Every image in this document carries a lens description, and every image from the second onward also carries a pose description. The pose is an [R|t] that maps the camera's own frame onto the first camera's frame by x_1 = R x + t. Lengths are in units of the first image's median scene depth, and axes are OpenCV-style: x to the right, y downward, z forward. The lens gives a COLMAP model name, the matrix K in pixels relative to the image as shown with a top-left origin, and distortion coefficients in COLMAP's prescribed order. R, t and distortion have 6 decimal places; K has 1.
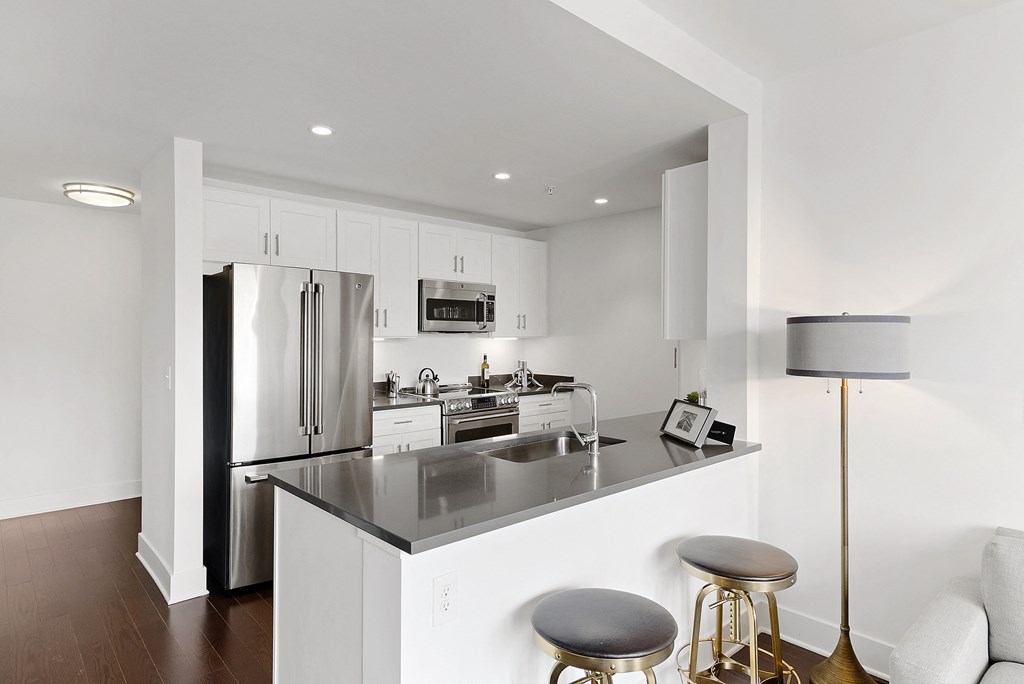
lens RADIAL K [[570.0, 0, 512.0], [0, 570.0, 342.0], [0, 0, 1]] dist [0.000243, 0.000037]
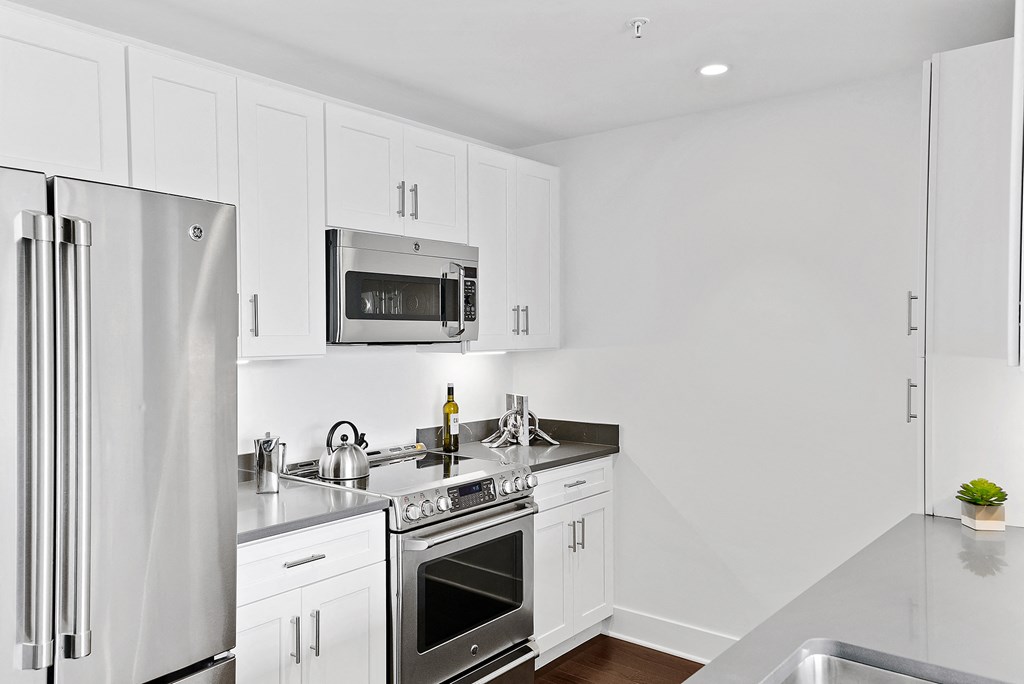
lens RADIAL K [[775.4, 0, 512.0], [0, 775.4, 342.0], [0, 0, 1]] dist [0.067493, -0.004922]
pose [[0.988254, -0.010043, 0.152487, -0.107809], [0.009906, 0.999950, 0.001660, -0.018587], [-0.152496, -0.000130, 0.988304, 0.344107]]
